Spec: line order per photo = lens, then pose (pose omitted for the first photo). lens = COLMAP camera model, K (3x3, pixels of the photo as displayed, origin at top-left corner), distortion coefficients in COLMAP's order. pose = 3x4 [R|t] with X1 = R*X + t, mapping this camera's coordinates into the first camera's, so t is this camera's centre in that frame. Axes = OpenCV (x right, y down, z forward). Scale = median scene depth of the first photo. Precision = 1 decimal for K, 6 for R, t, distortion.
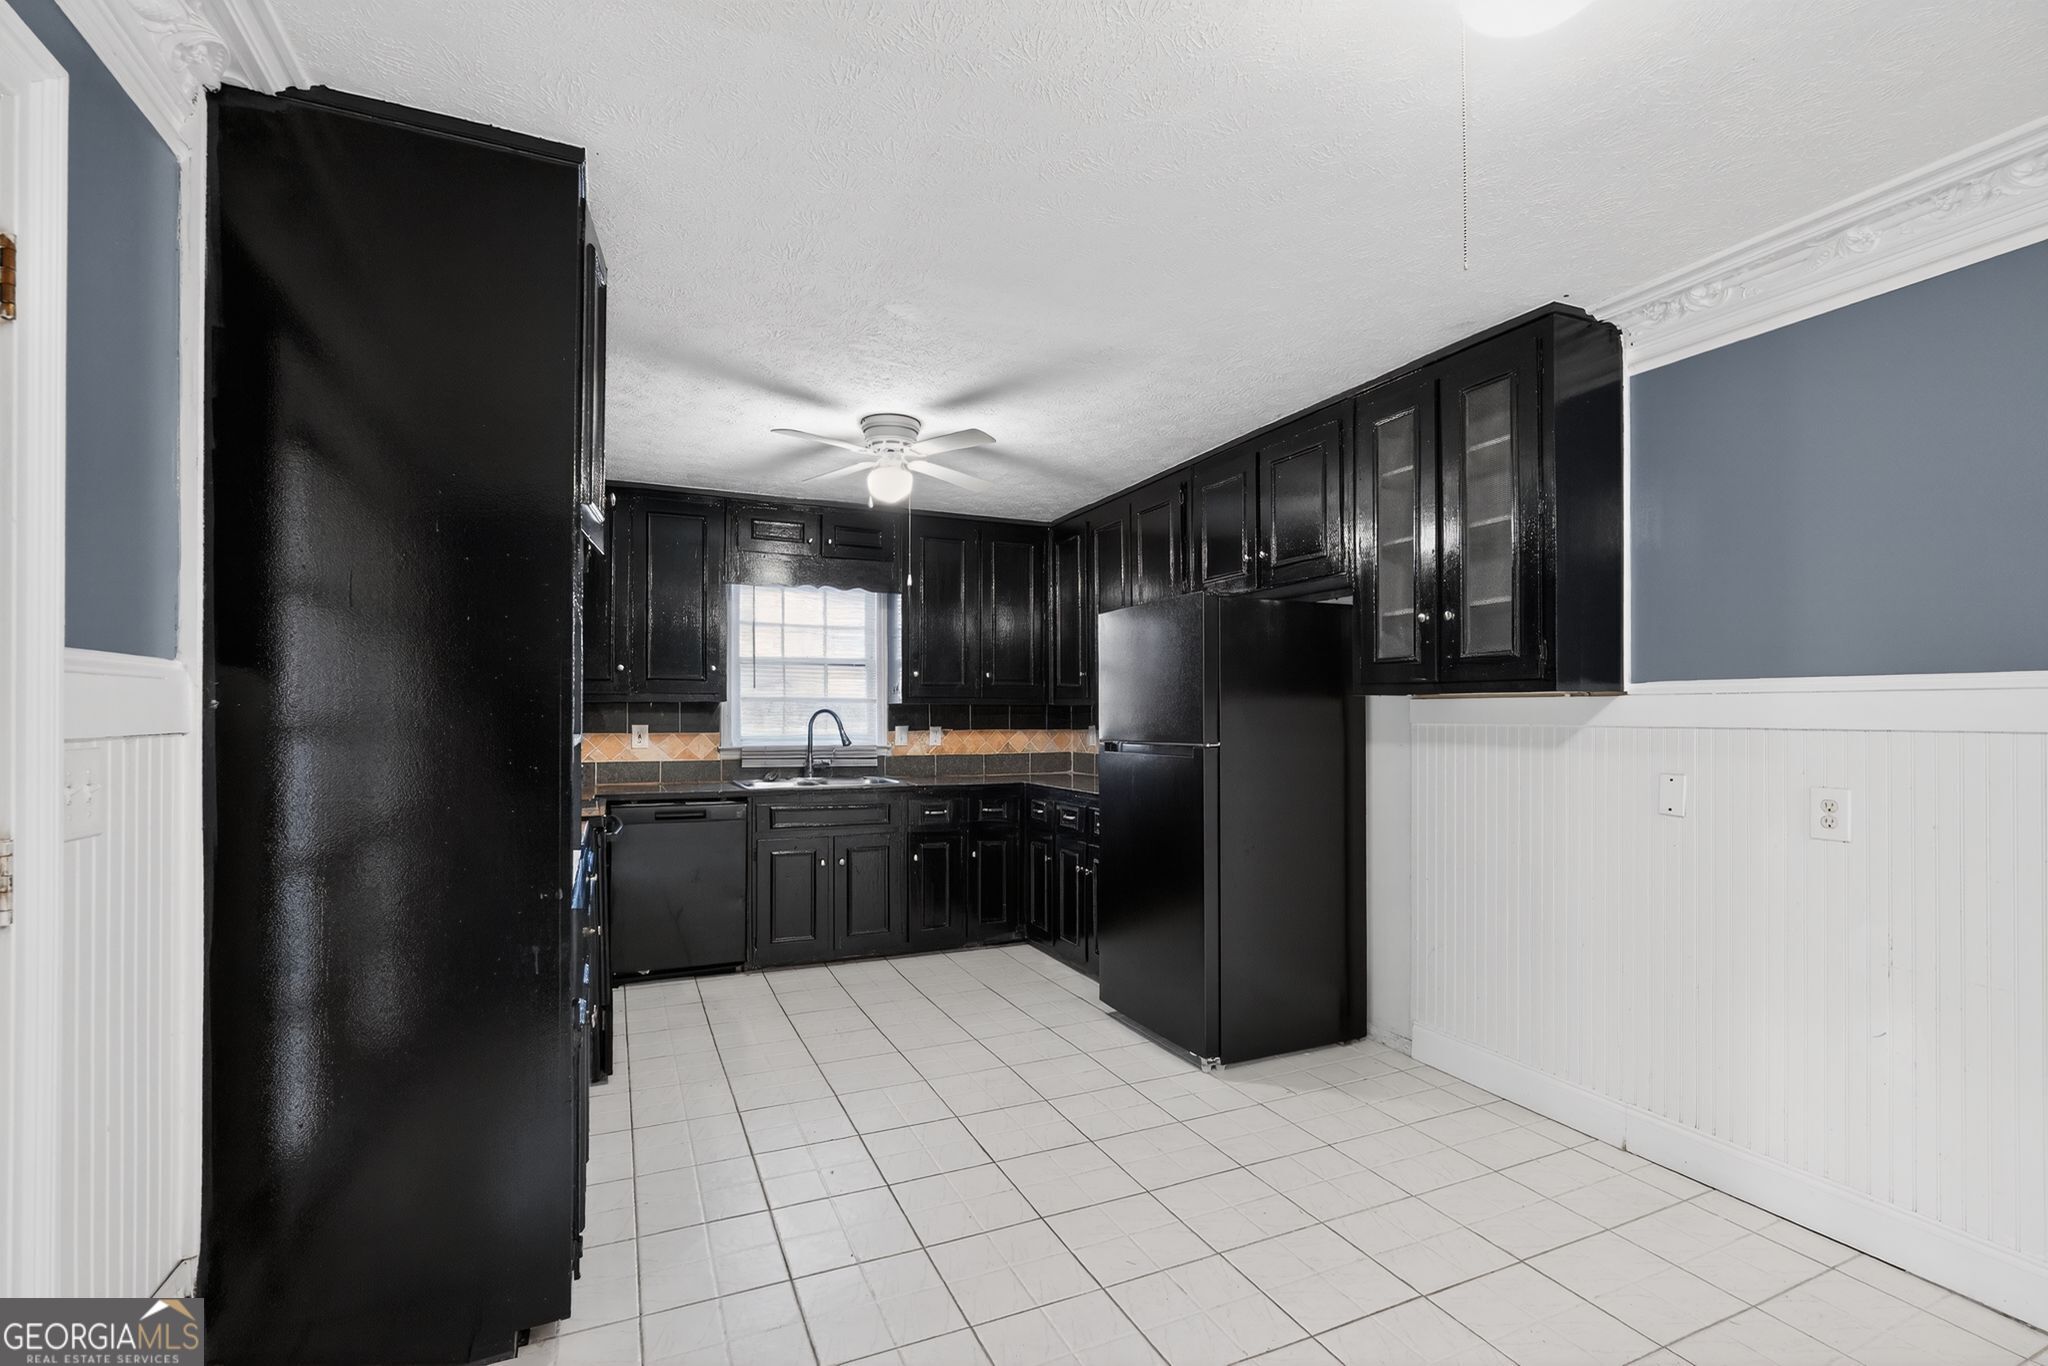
lens RADIAL K [[915.8, 0, 1026.4], [0, 915.8, 699.2], [0, 0, 1]] dist [-0.012892, 0.002030]
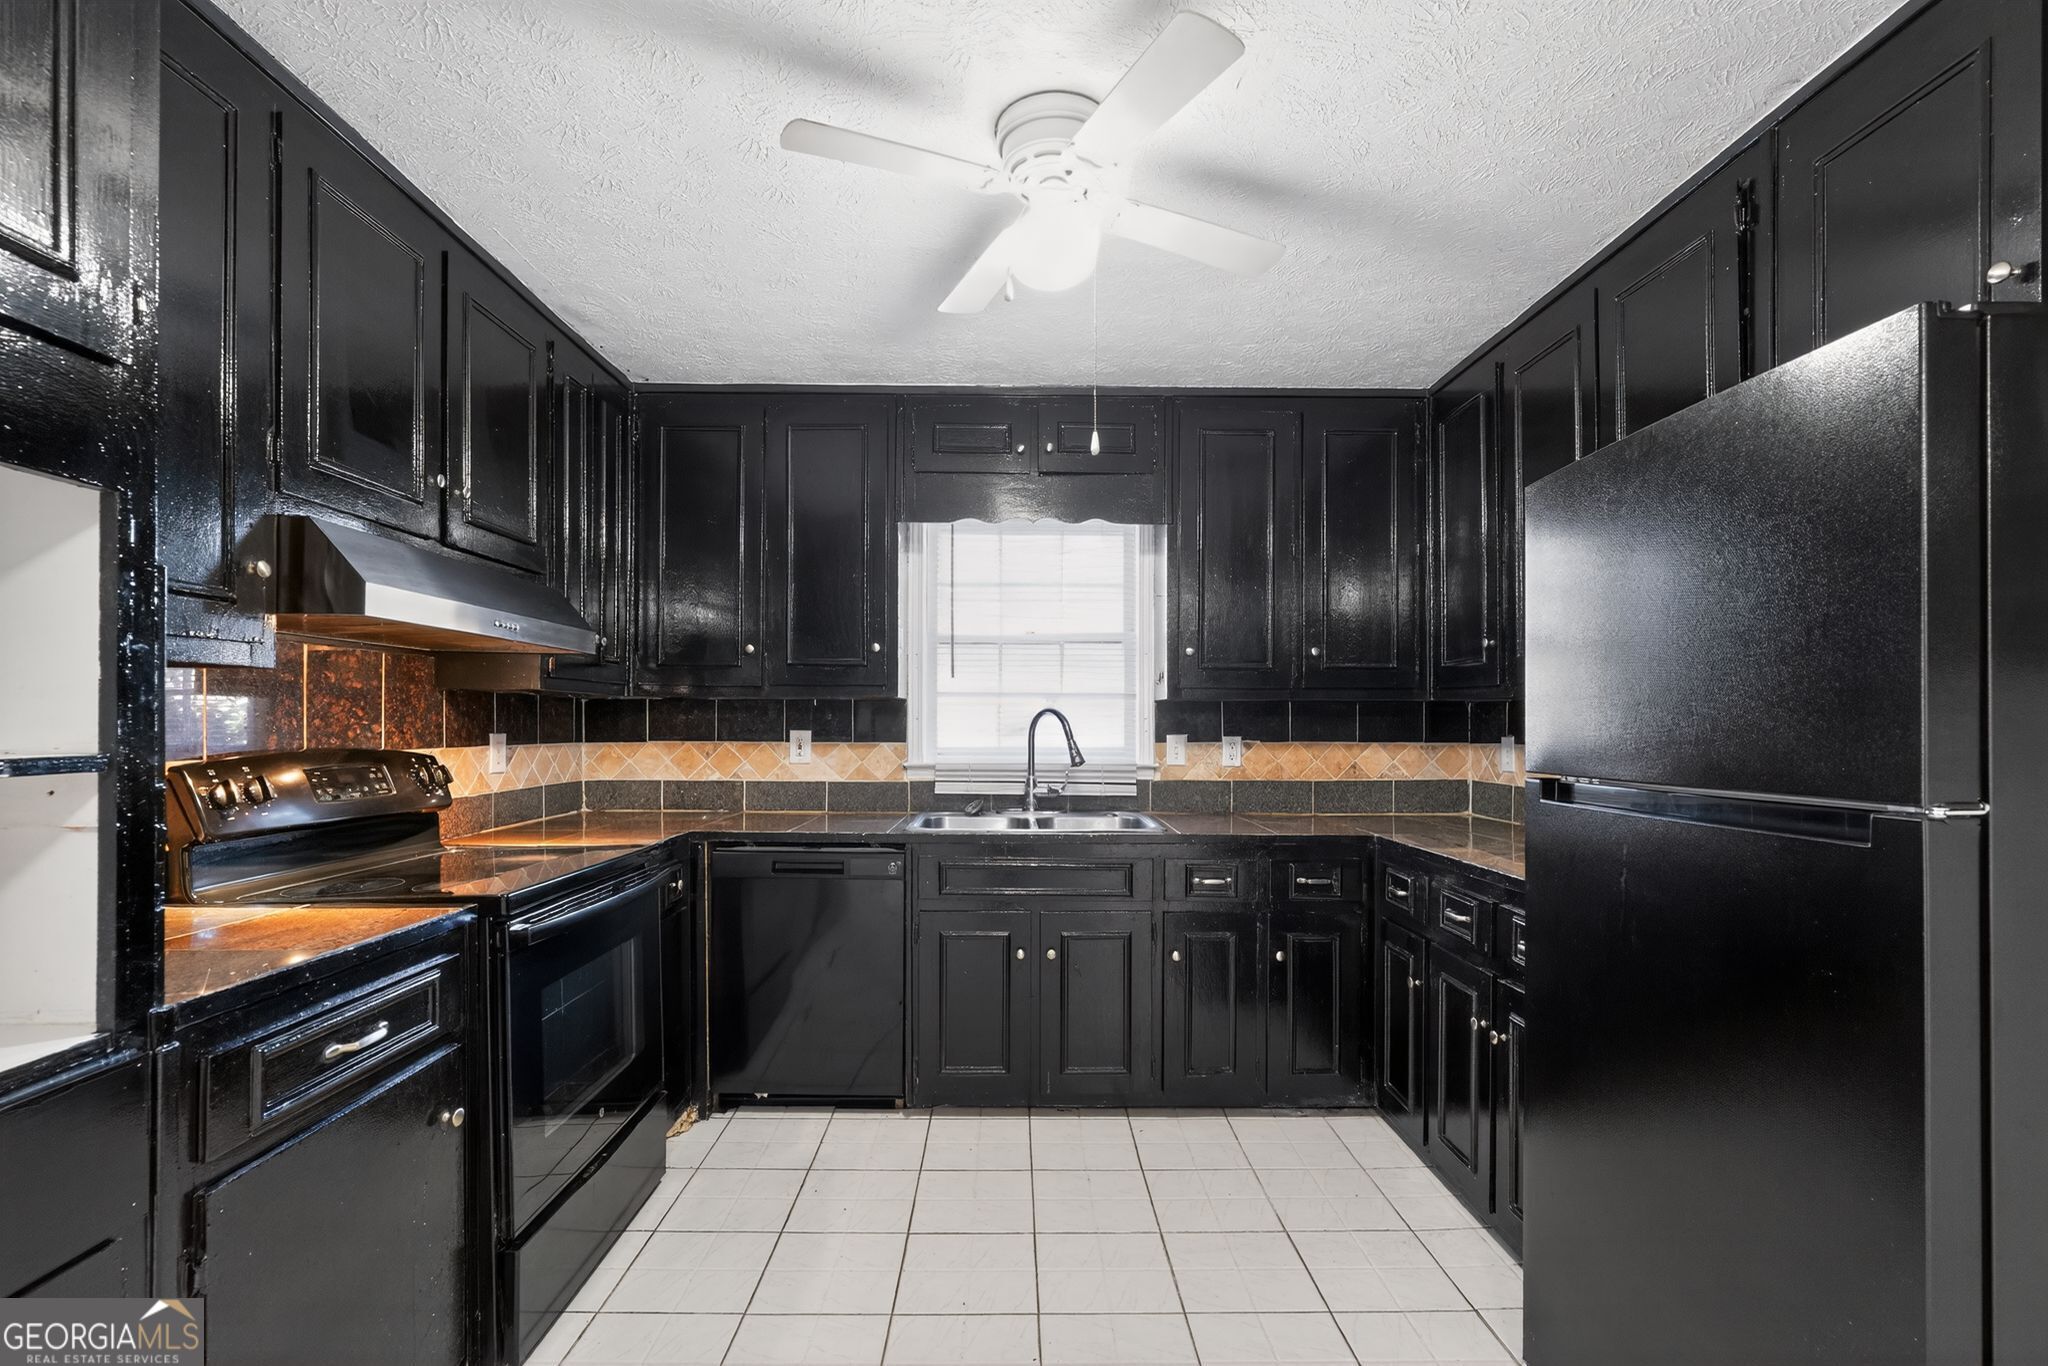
lens RADIAL K [[915.8, 0, 1019.6], [0, 915.8, 721.8], [0, 0, 1]] dist [-0.012892, 0.002030]
pose [[0.913069, 0.003233, -0.407792, 0.028413], [0.004514, 0.999827, 0.018033, 0.008547], [0.407780, -0.018306, 0.912897, 0.397459]]
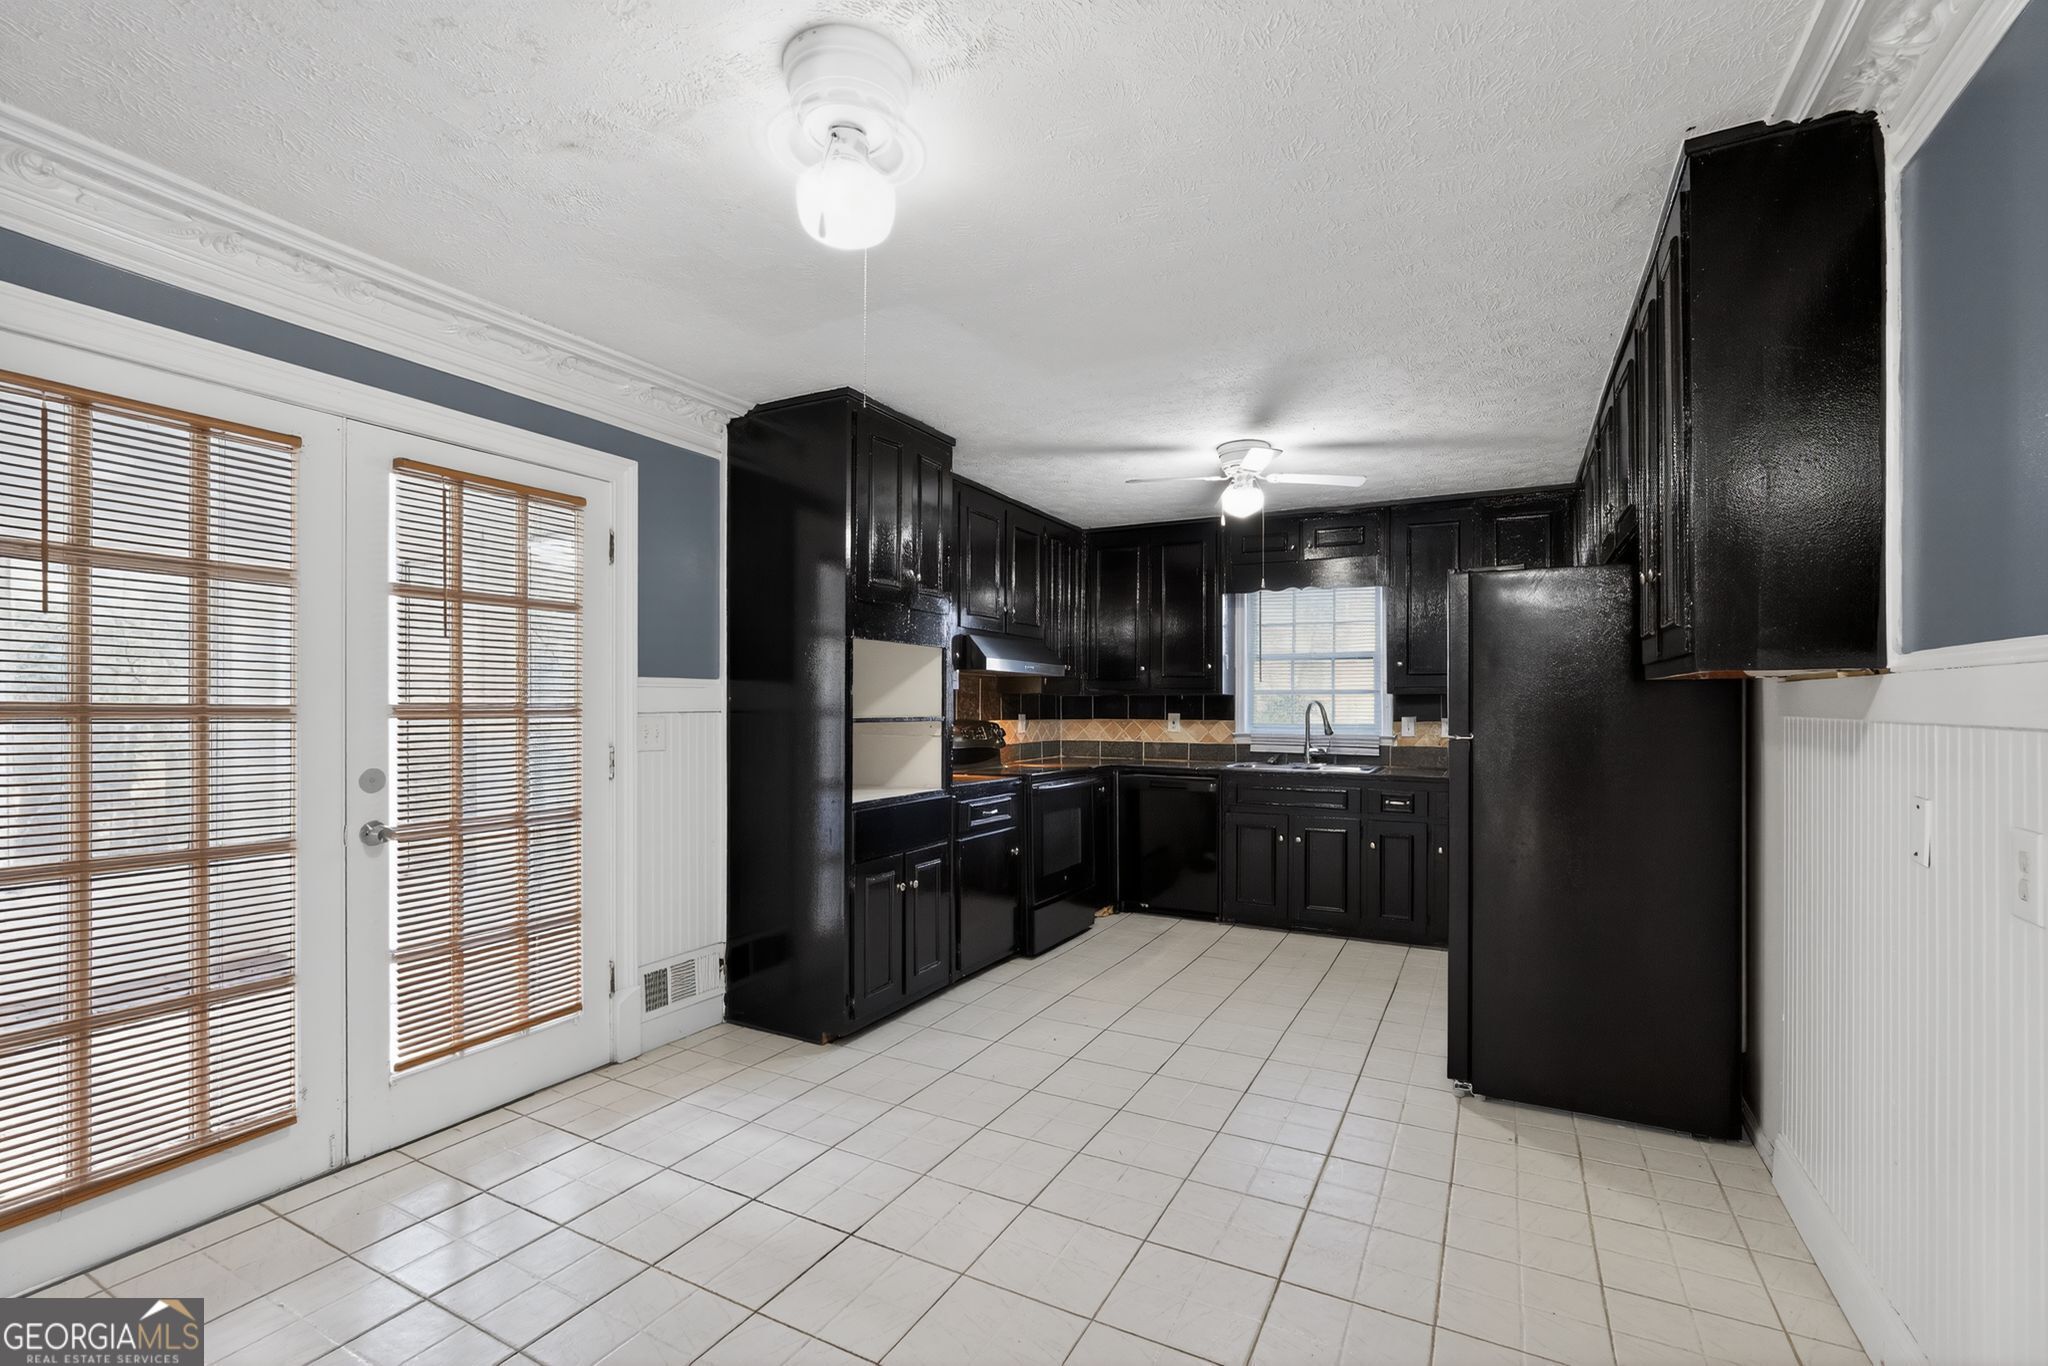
lens RADIAL K [[915.8, 0, 1019.8], [0, 915.8, 694.2], [0, 0, 1]] dist [-0.012892, 0.002030]
pose [[0.606295, -0.009724, -0.795180, 0.432478], [0.011929, 0.999924, -0.003132, 0.002806], [0.795150, -0.007586, 0.606365, 0.068368]]
